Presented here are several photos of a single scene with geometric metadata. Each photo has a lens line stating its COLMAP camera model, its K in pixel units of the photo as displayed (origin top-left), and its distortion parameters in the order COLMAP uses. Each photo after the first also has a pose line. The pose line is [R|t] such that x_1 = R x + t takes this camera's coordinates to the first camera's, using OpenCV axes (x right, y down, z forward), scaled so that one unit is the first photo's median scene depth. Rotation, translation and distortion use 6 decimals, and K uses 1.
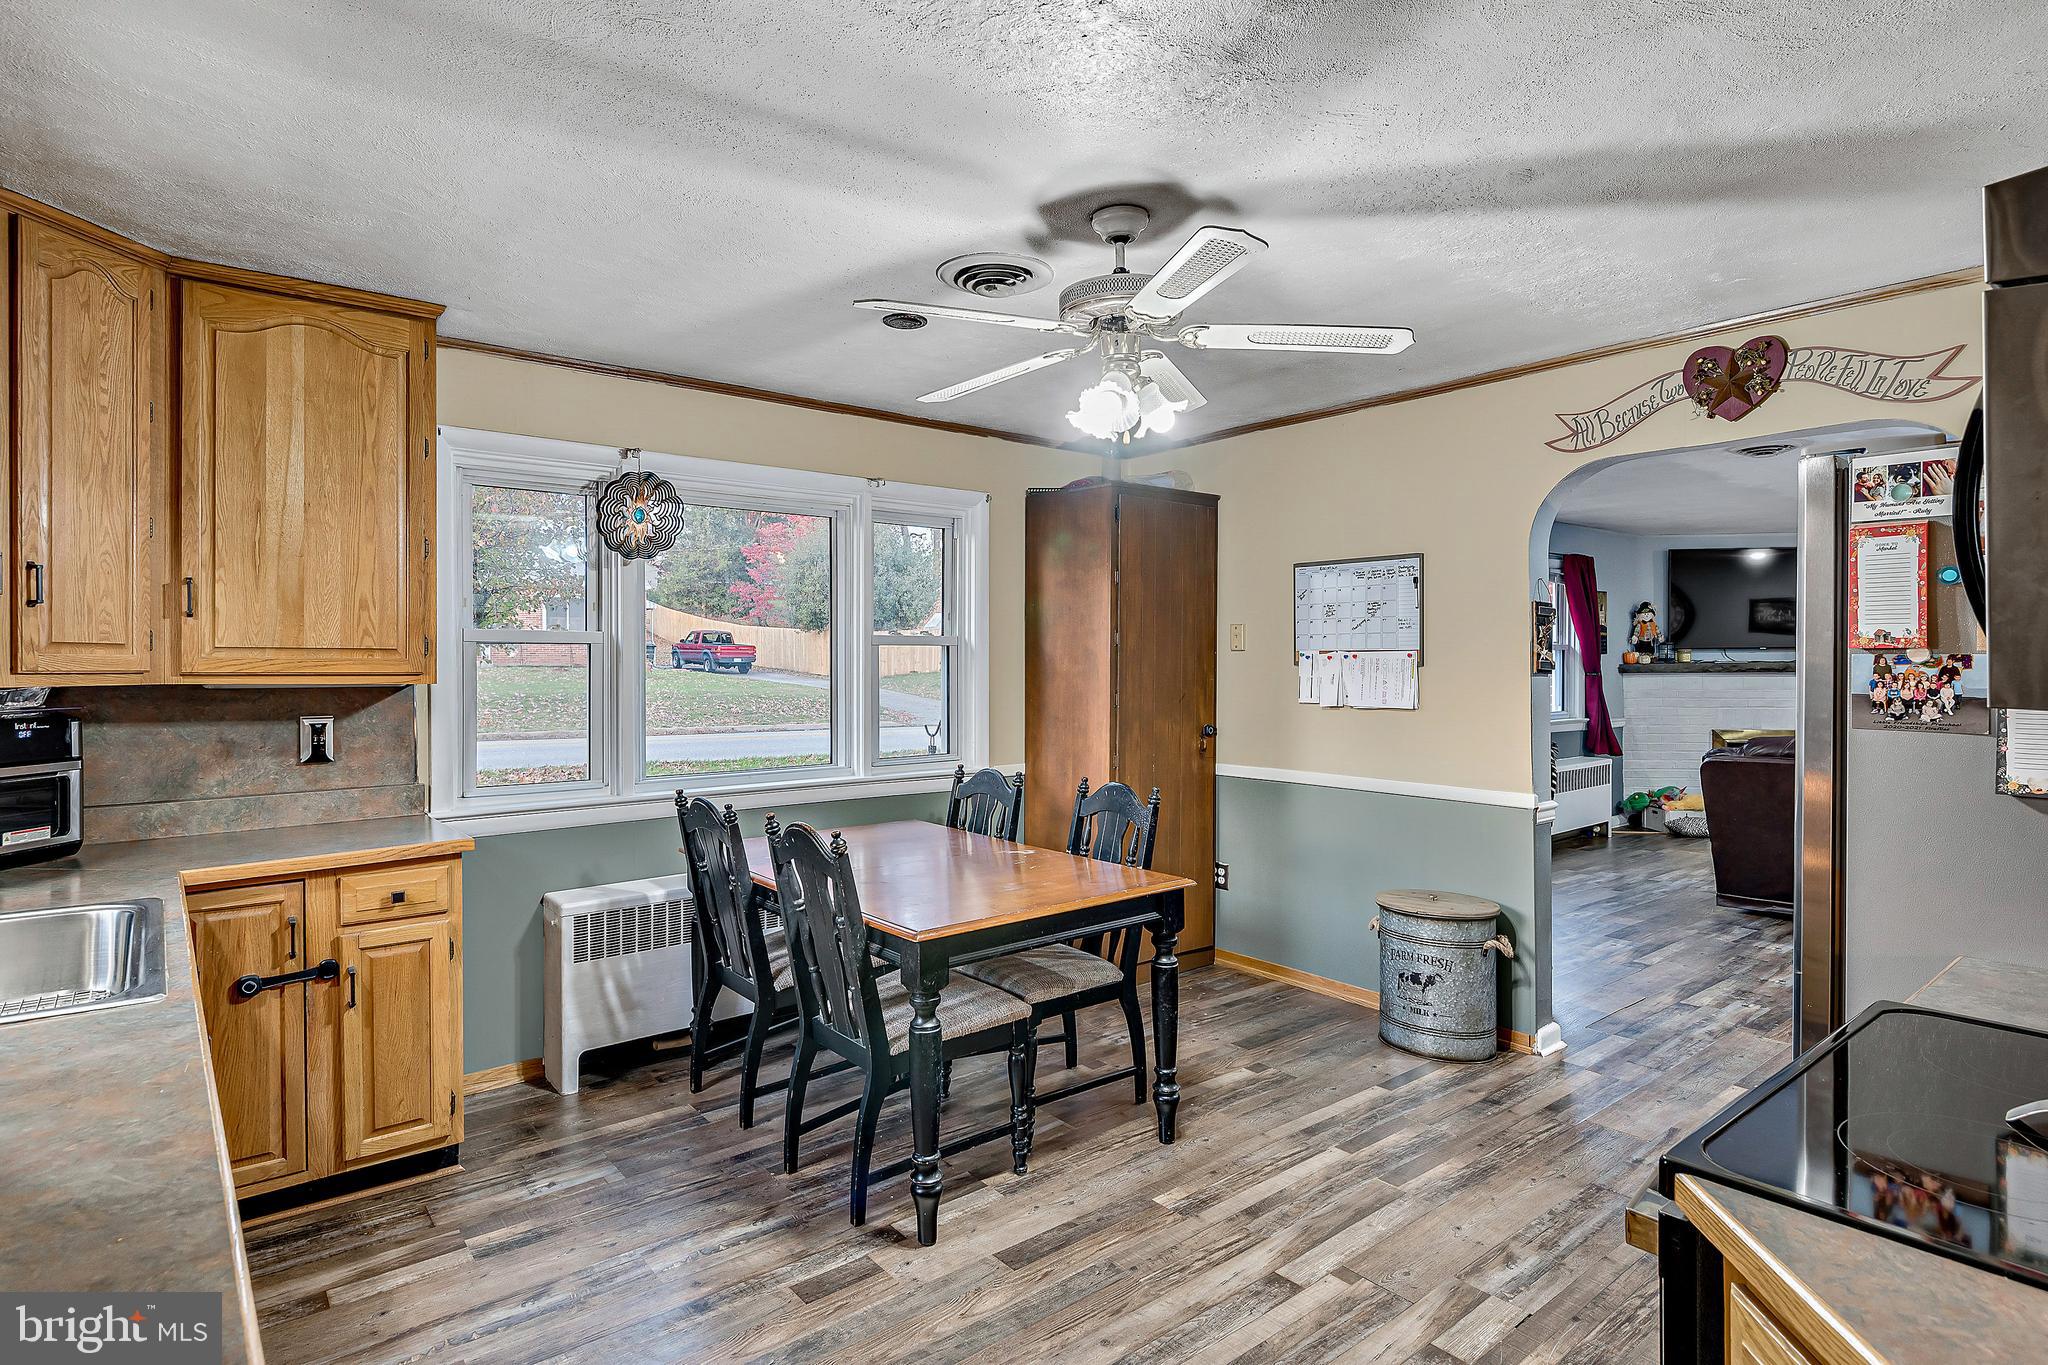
lens RADIAL K [[1091.4, 0, 1024.6], [0, 1091.4, 672.3], [0, 0, 1]] dist [0.025764, -0.016492]
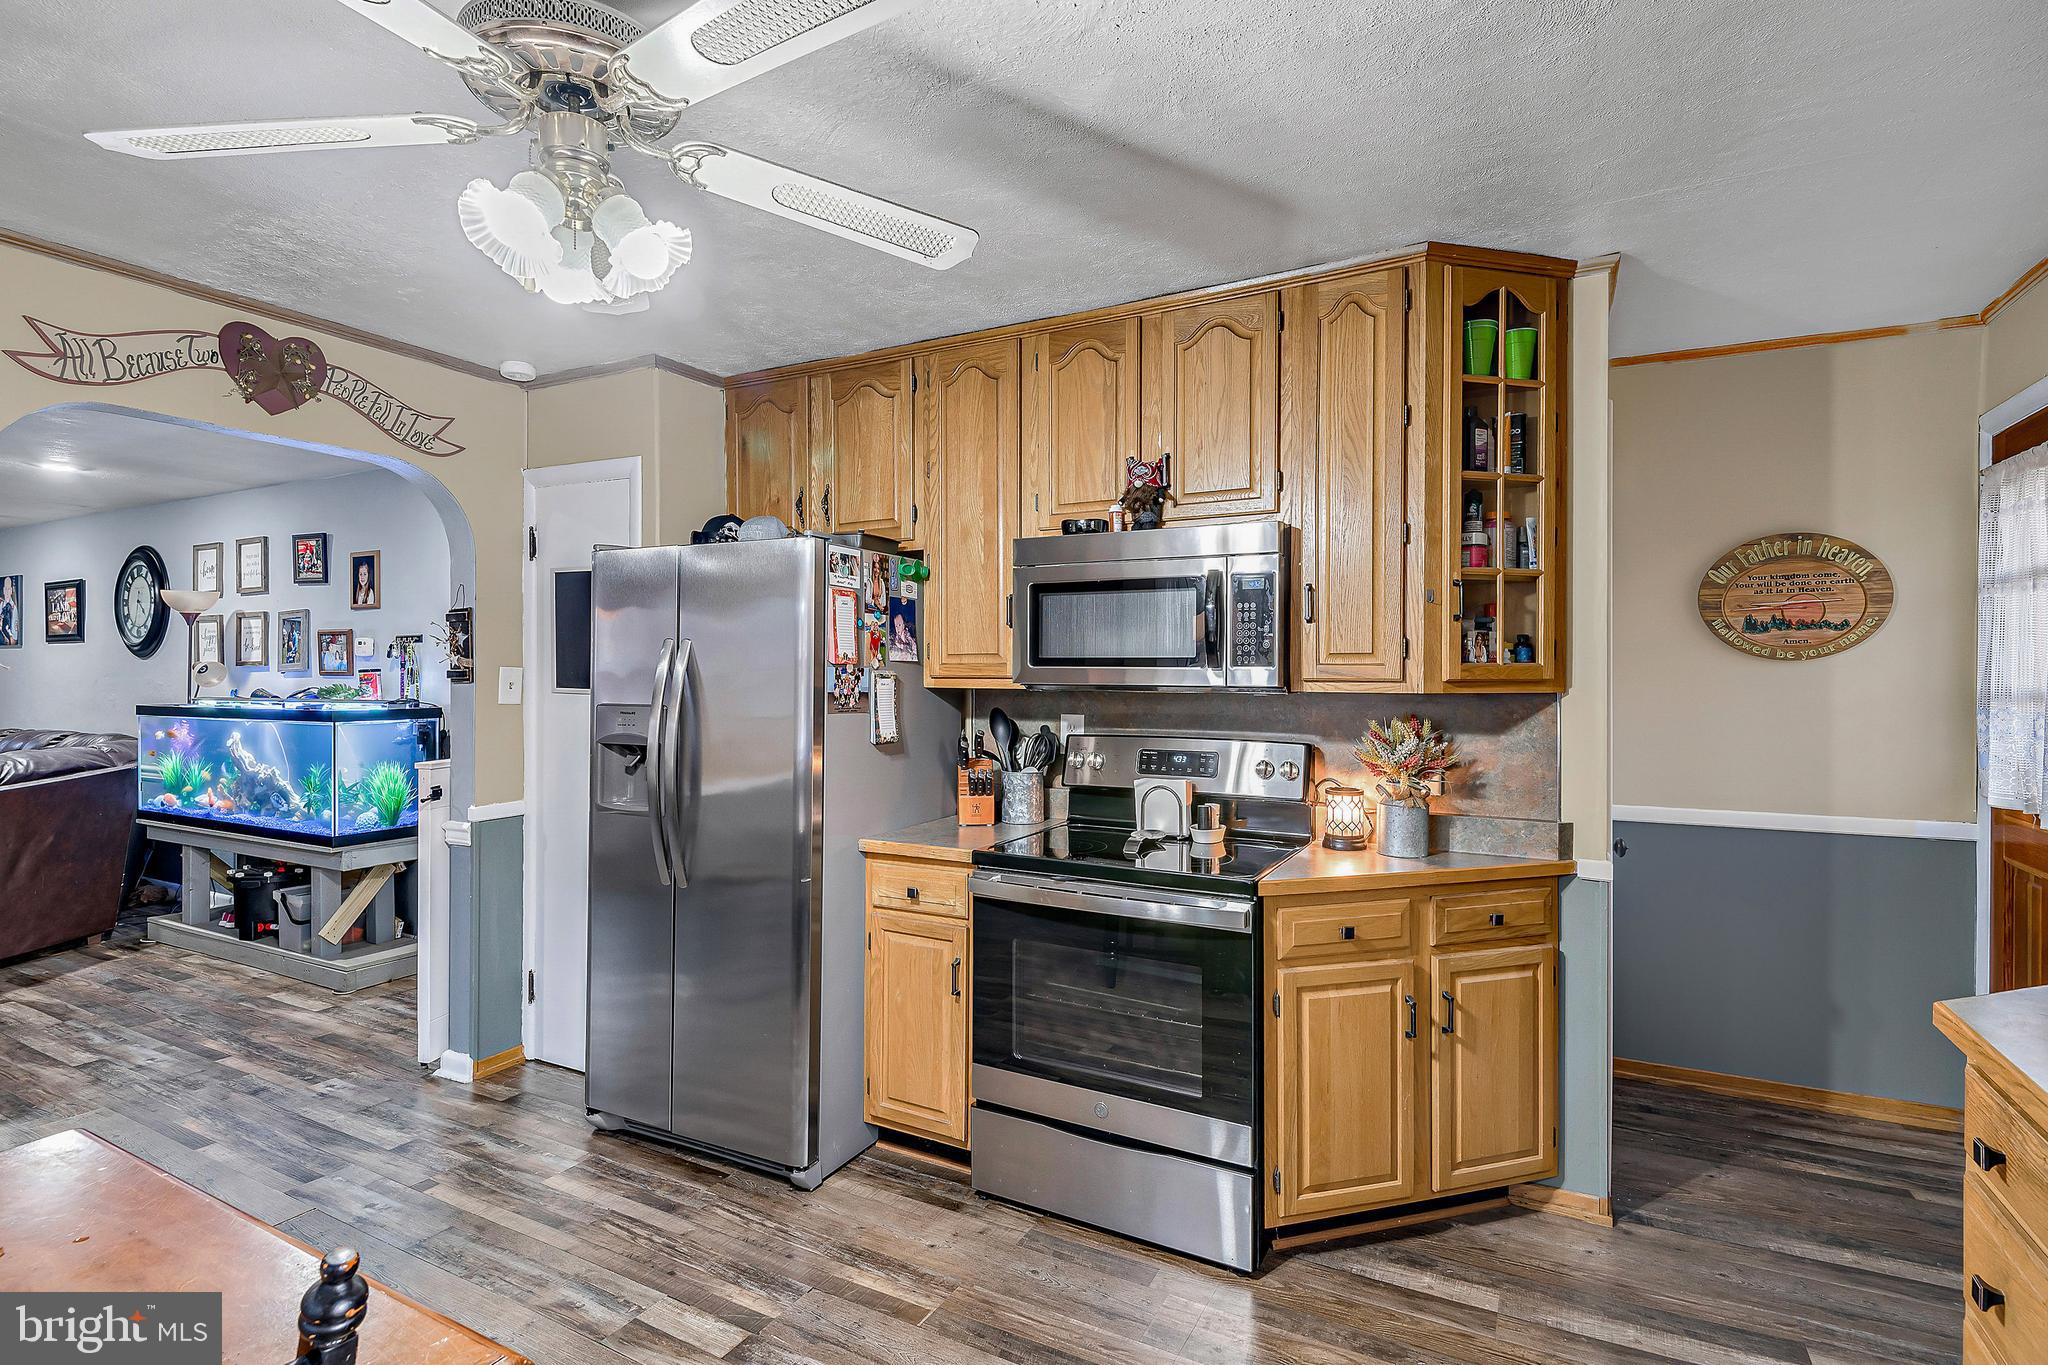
lens RADIAL K [[966.5, 0, 1036.1], [0, 966.5, 669.6], [0, 0, 1]] dist [0.011949, -0.001306]
pose [[-0.385385, 0.001142, 0.922755, -0.424768], [0.007213, 0.999972, 0.001775, -0.008815], [-0.922728, 0.007339, -0.385383, 0.823925]]
